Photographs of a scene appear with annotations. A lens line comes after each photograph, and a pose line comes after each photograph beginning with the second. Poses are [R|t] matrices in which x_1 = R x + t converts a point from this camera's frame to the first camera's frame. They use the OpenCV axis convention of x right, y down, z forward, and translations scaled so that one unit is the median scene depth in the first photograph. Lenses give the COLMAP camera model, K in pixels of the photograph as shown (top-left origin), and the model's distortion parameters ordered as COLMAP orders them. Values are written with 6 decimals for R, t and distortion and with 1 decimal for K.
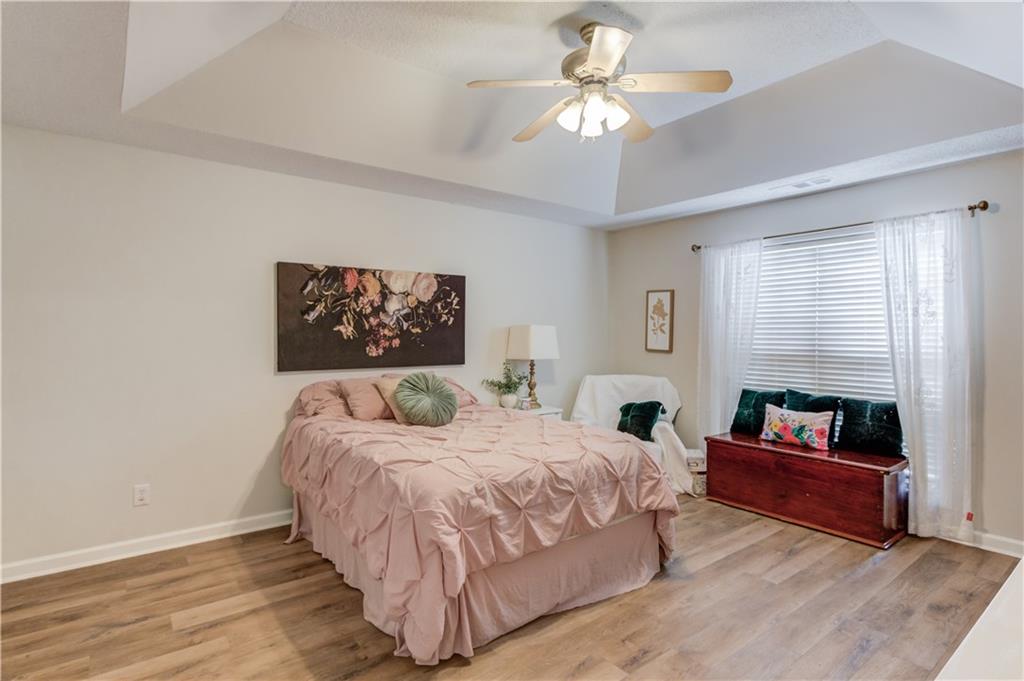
lens RADIAL K [[522.3, 0, 512.9], [0, 522.3, 335.7], [0, 0, 1]] dist [-0.005224, -0.000112]
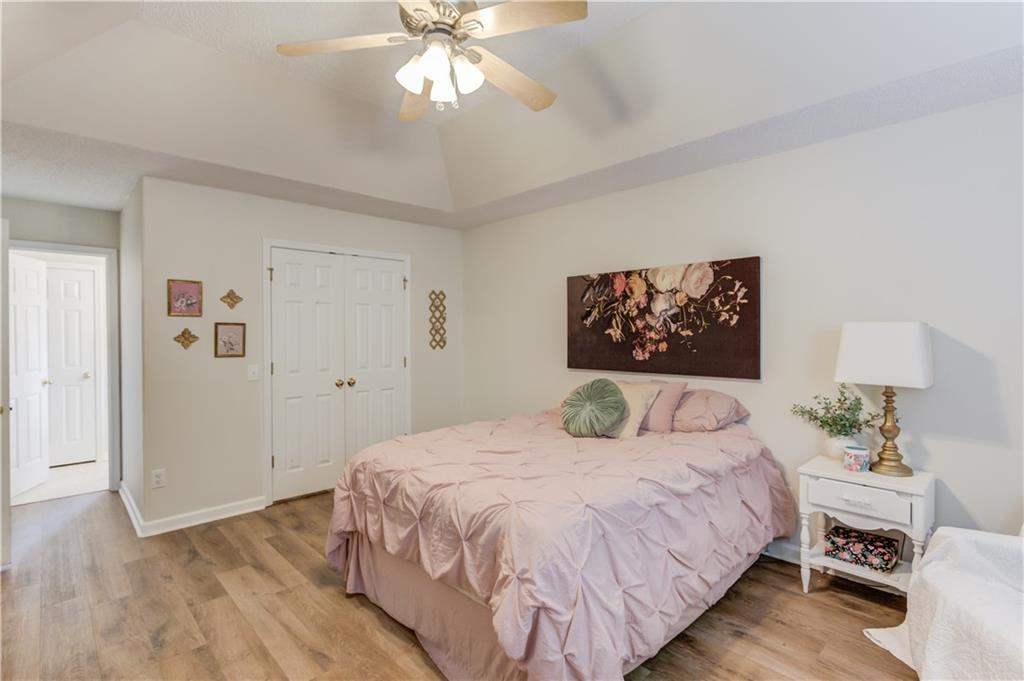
lens RADIAL K [[488.6, 0, 513.2], [0, 488.6, 334.9], [0, 0, 1]] dist [-0.018344, -0.000226]
pose [[0.132735, -0.001606, -0.991150, 0.587941], [-0.004351, 0.999988, -0.002203, -0.004032], [0.991142, 0.004604, 0.132726, 0.646329]]
